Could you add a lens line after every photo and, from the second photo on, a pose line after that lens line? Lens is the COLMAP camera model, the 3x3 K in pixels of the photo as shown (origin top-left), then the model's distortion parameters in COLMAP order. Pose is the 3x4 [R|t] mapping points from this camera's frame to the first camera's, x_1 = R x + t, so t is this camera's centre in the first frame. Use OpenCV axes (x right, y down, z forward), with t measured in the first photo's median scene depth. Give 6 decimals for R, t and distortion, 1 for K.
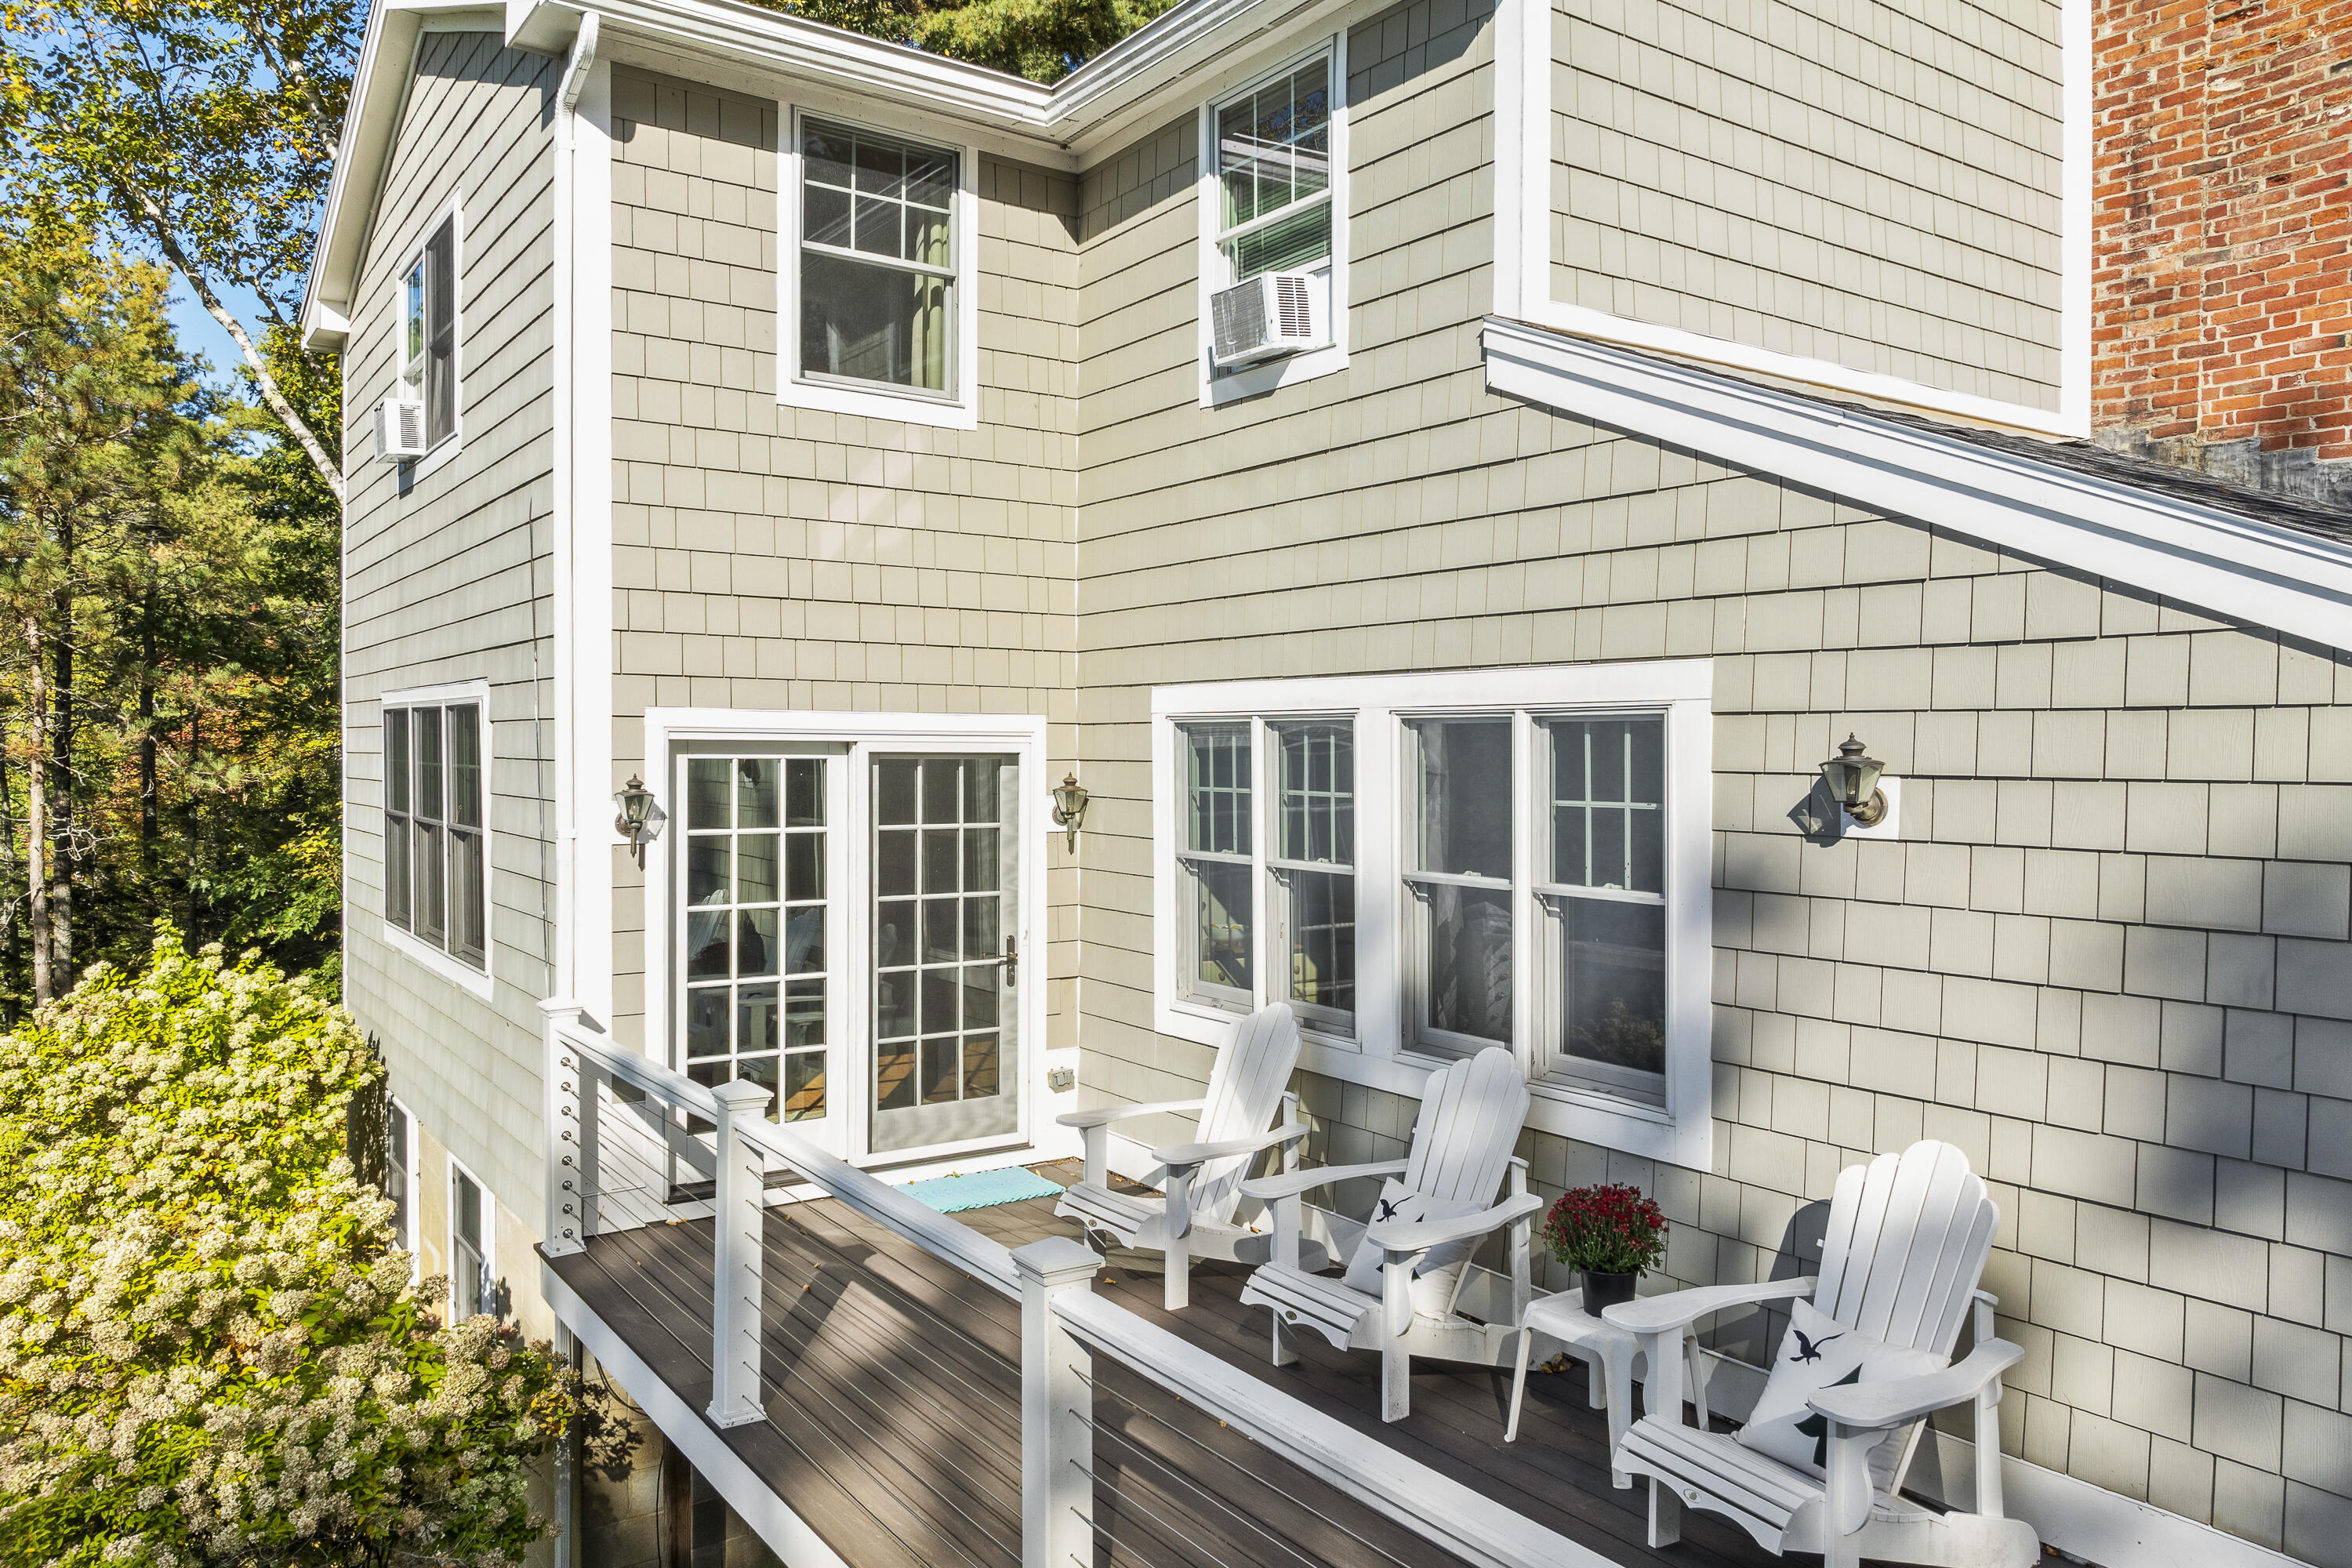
lens RADIAL K [[1646.1, 0, 1178.4], [0, 1646.1, 743.0], [0, 0, 1]] dist [-0.000764, -0.001546]
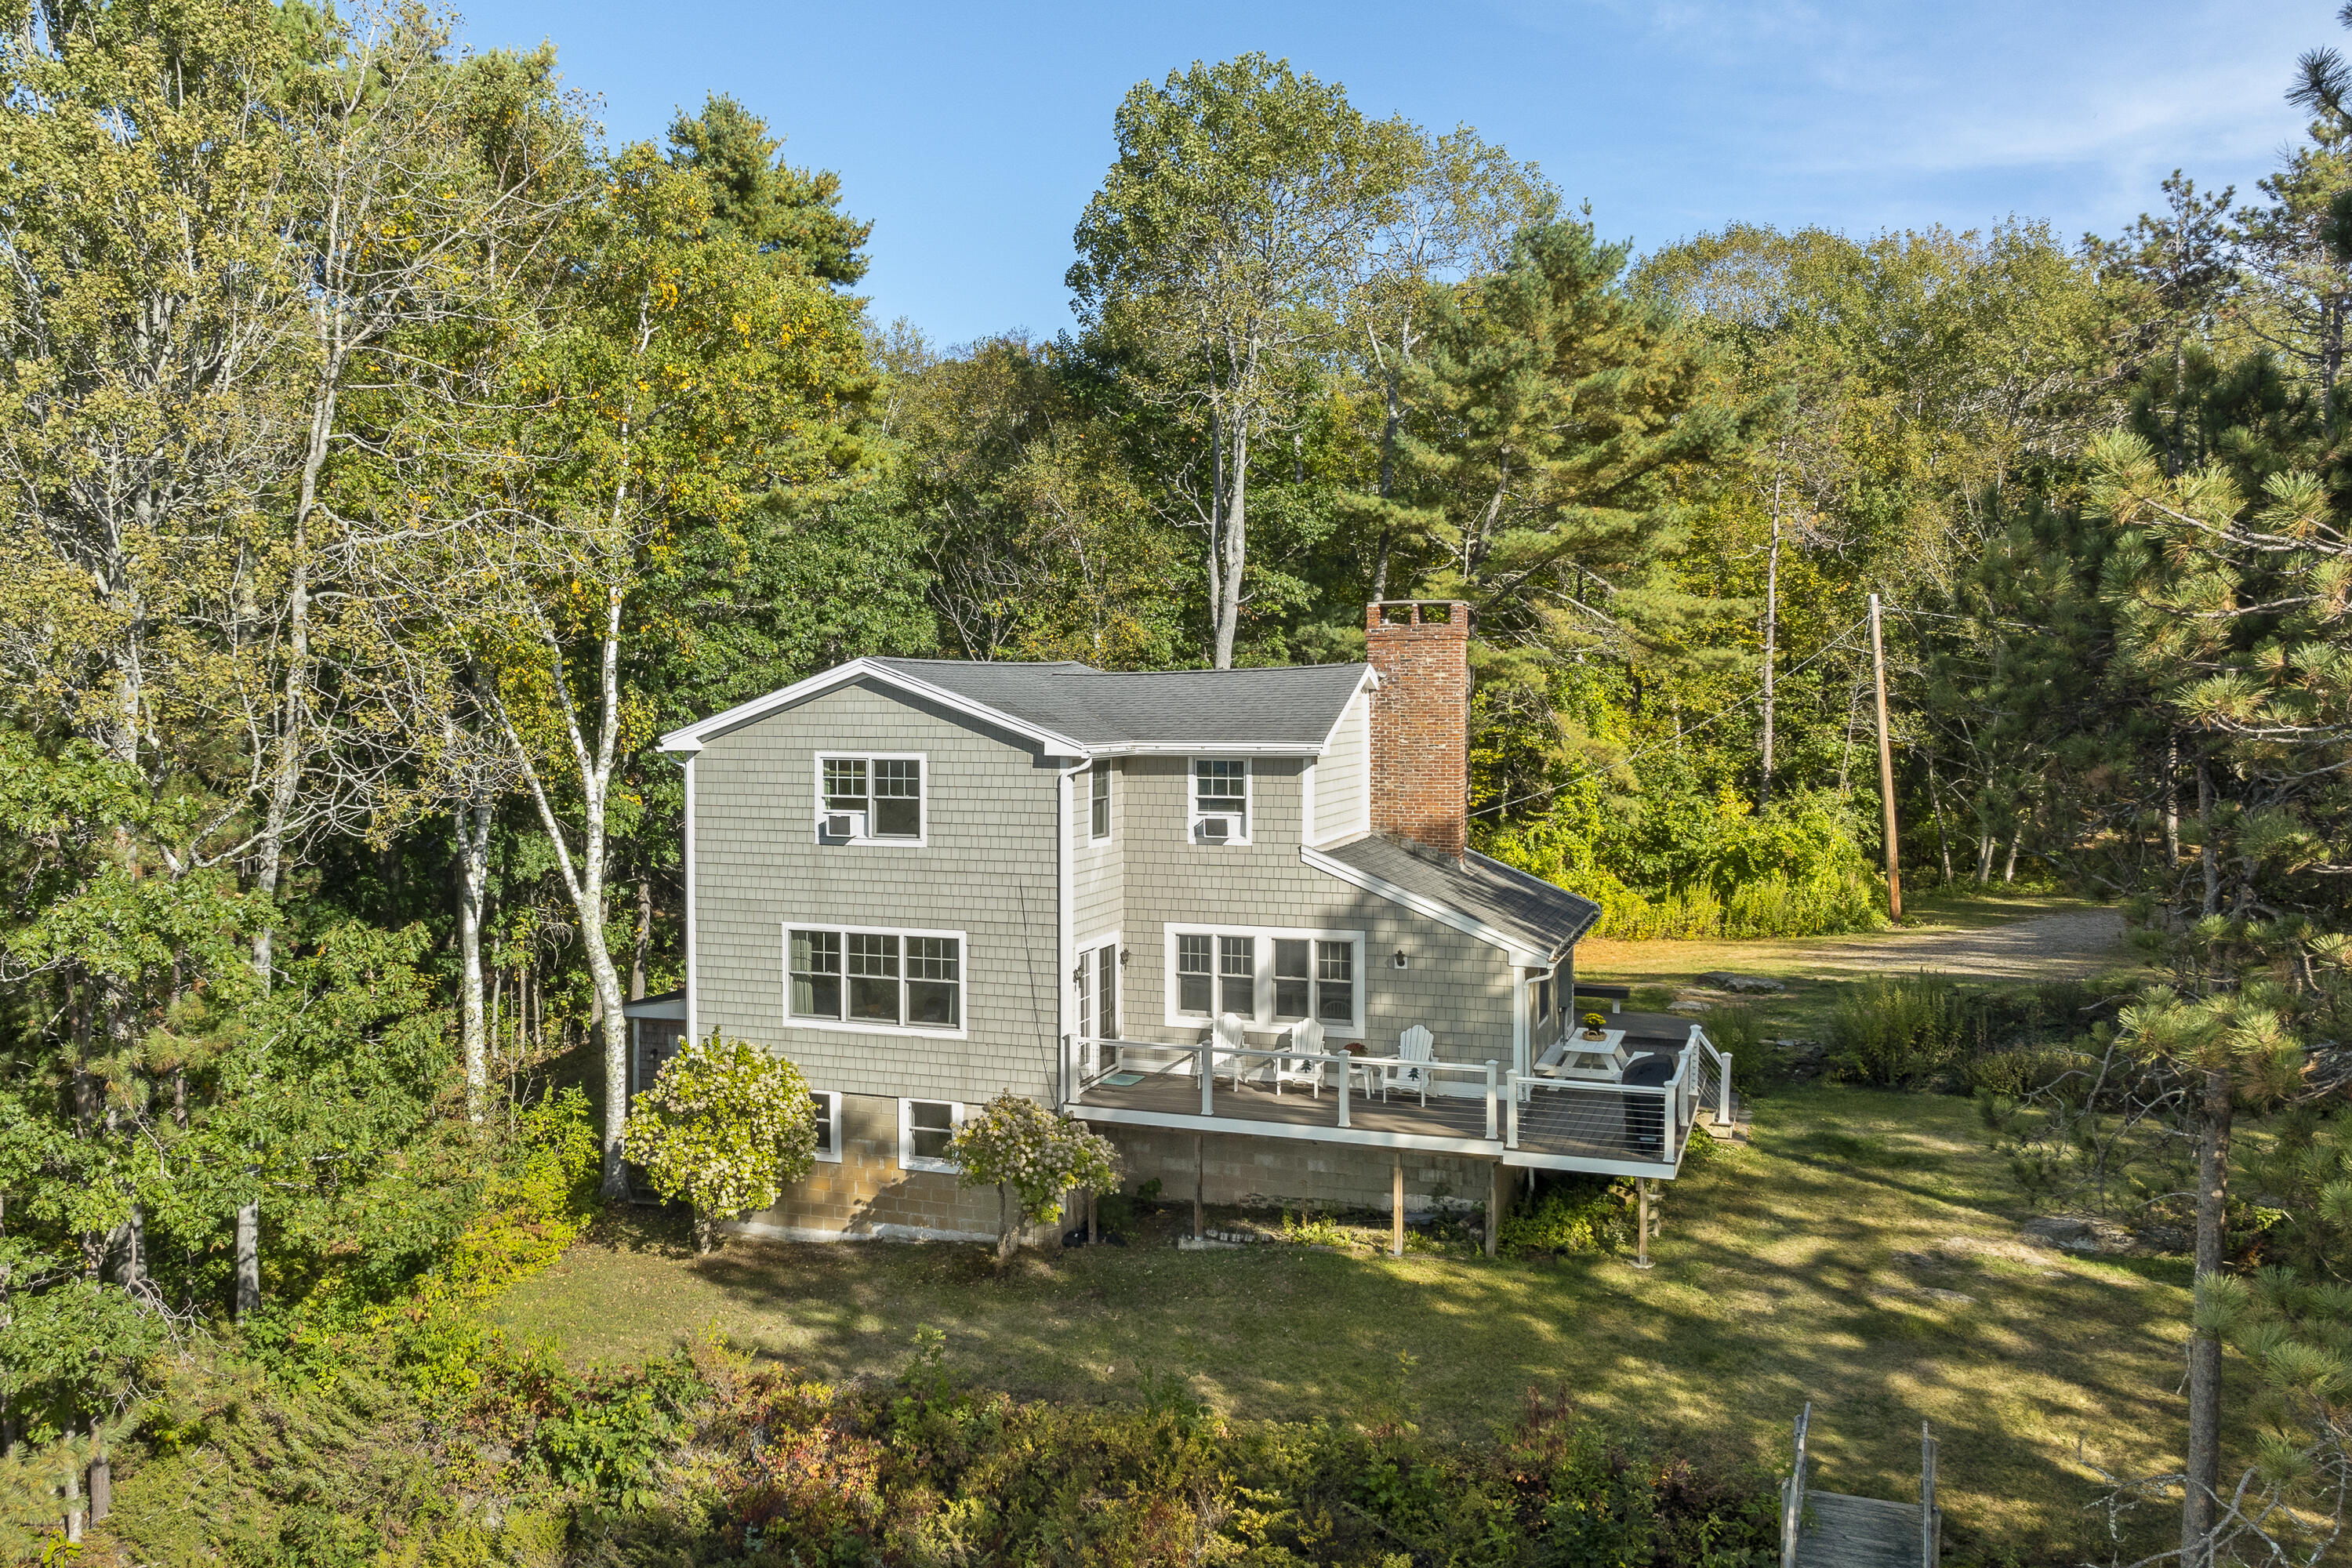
lens RADIAL K [[2019.5, 0, 980.9], [0, 2019.5, 812.6], [0, 0, 1]] dist [-0.000486, 0.000320]
pose [[0.840331, -0.039457, 0.540636, -2.623803], [0.005707, 0.997936, 0.063962, -0.539824], [-0.542044, -0.050664, 0.838822, -2.294020]]
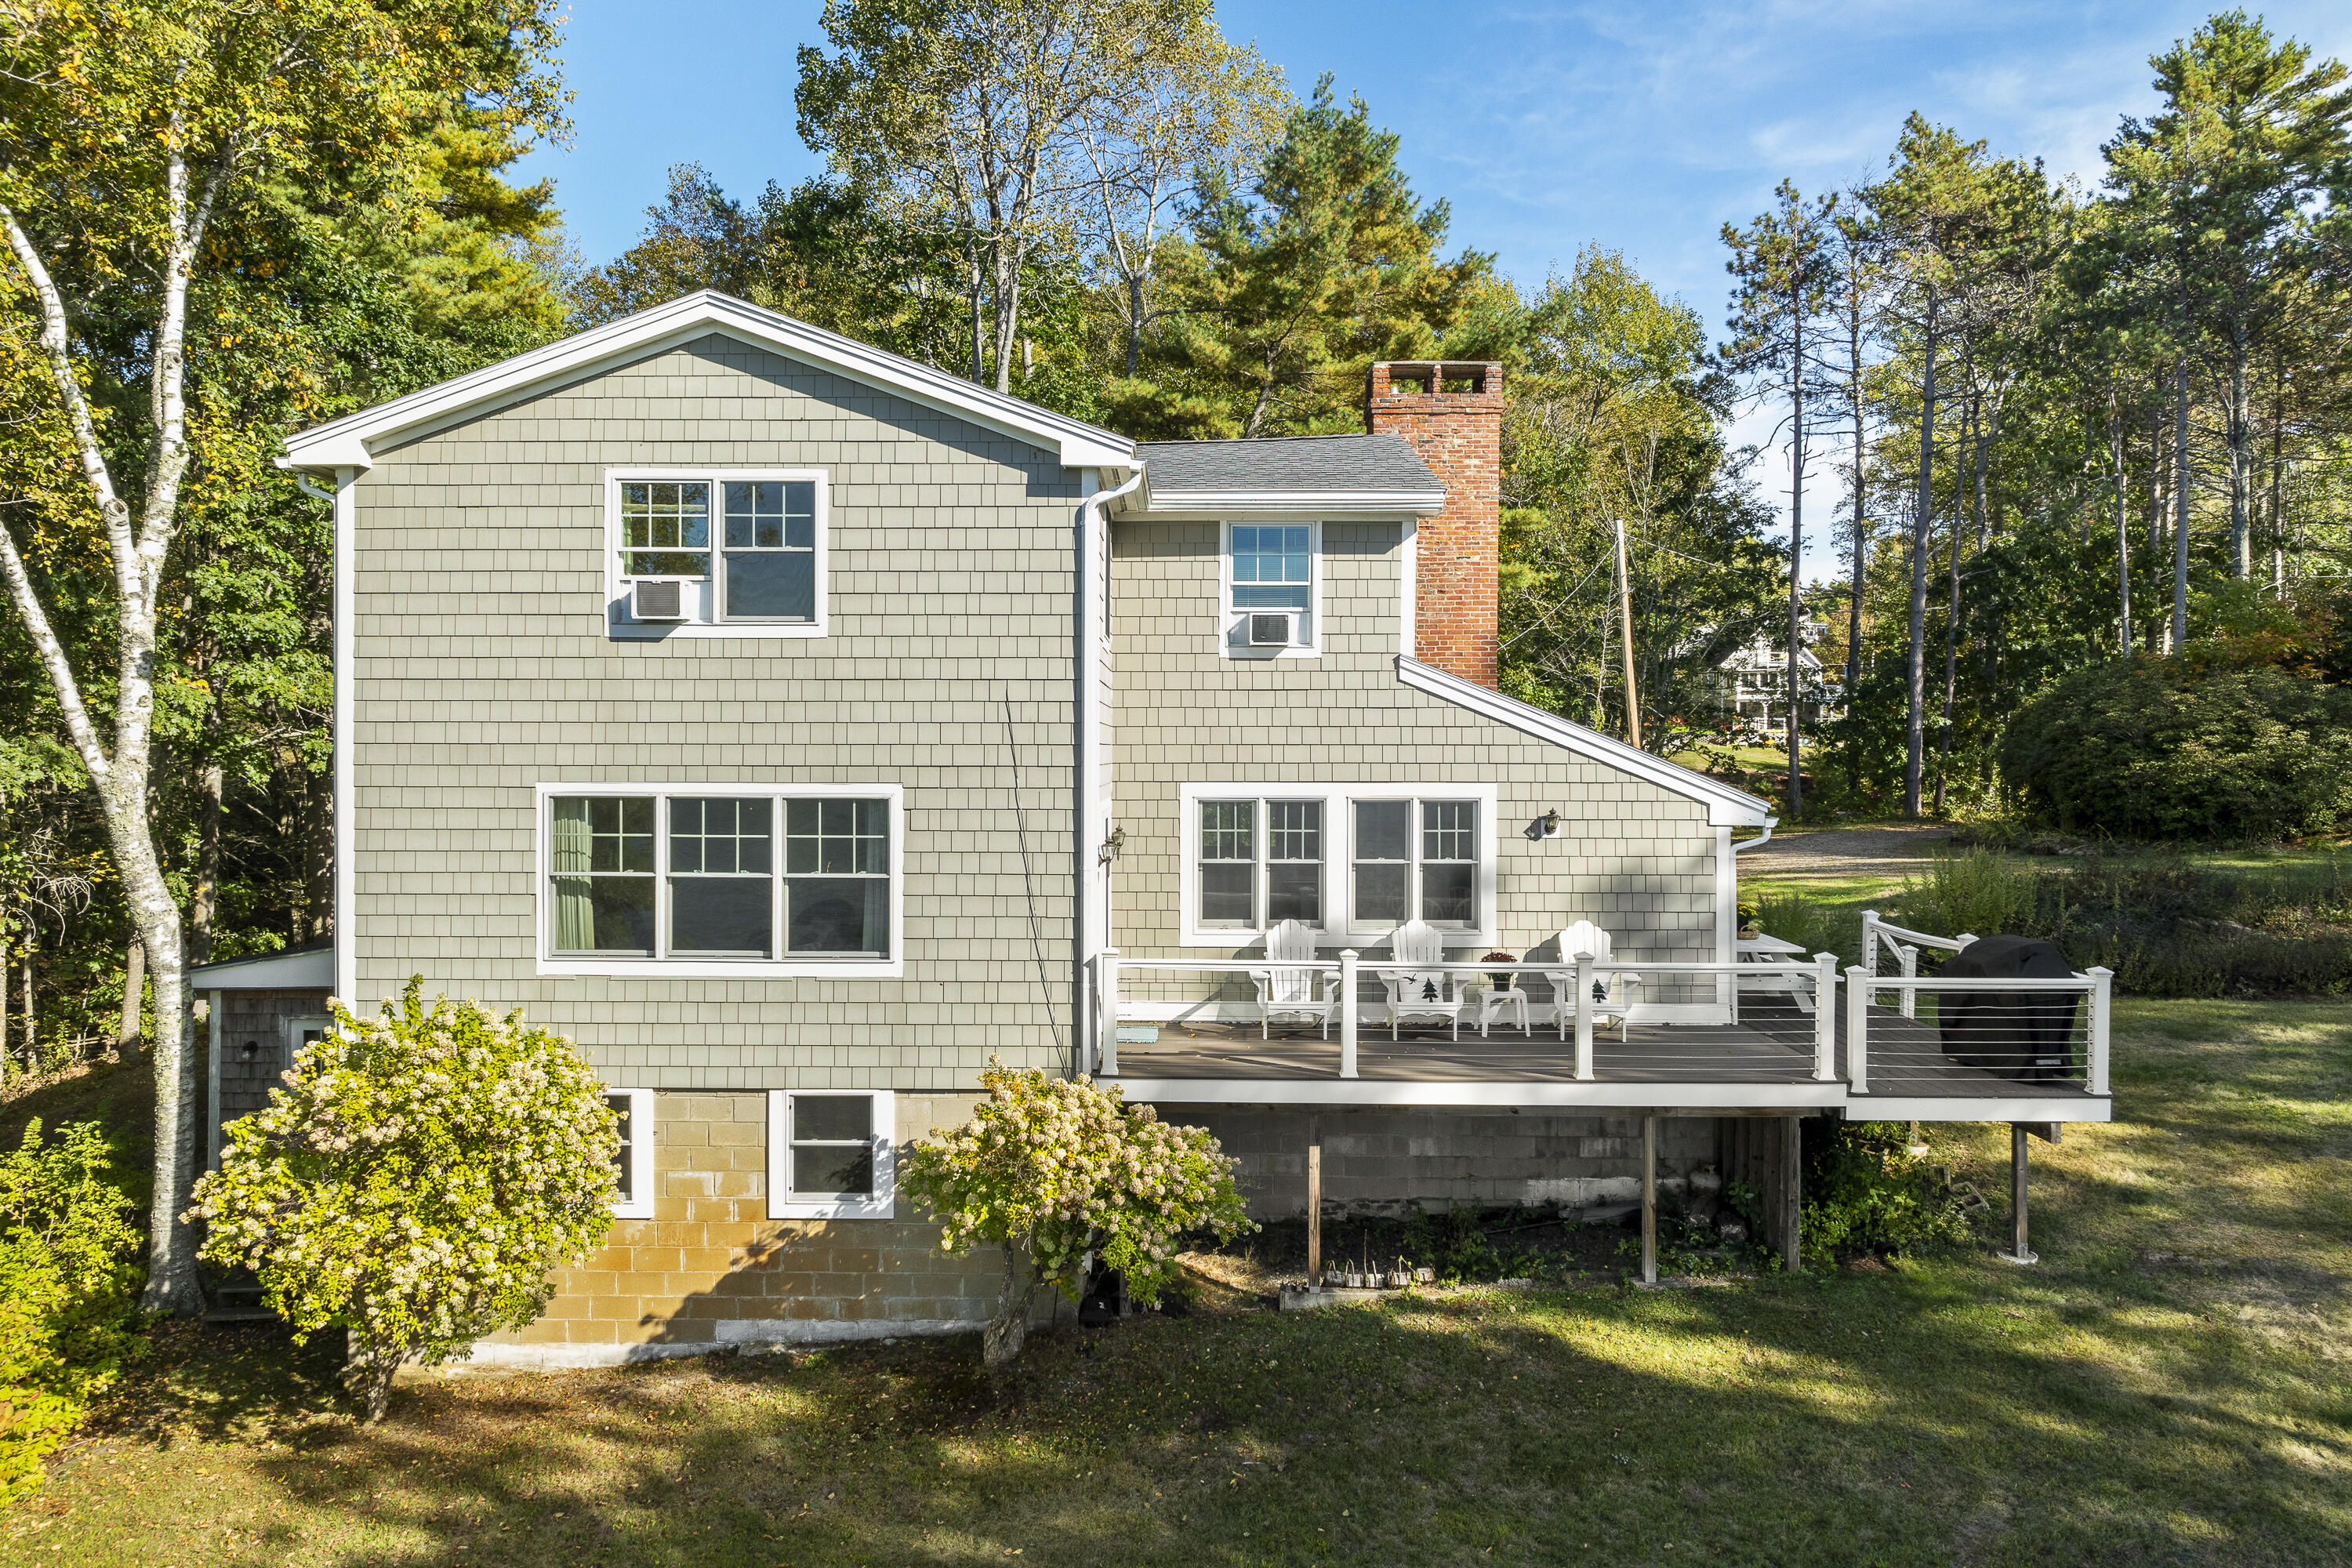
lens RADIAL K [[1646.1, 0, 1177.4], [0, 1646.1, 774.2], [0, 0, 1]] dist [-0.000764, -0.001546]
pose [[0.574622, -0.014731, 0.818287, -1.816820], [-0.000240, 0.999835, 0.018168, -0.088207], [-0.818419, -0.010637, 0.574523, -0.217417]]
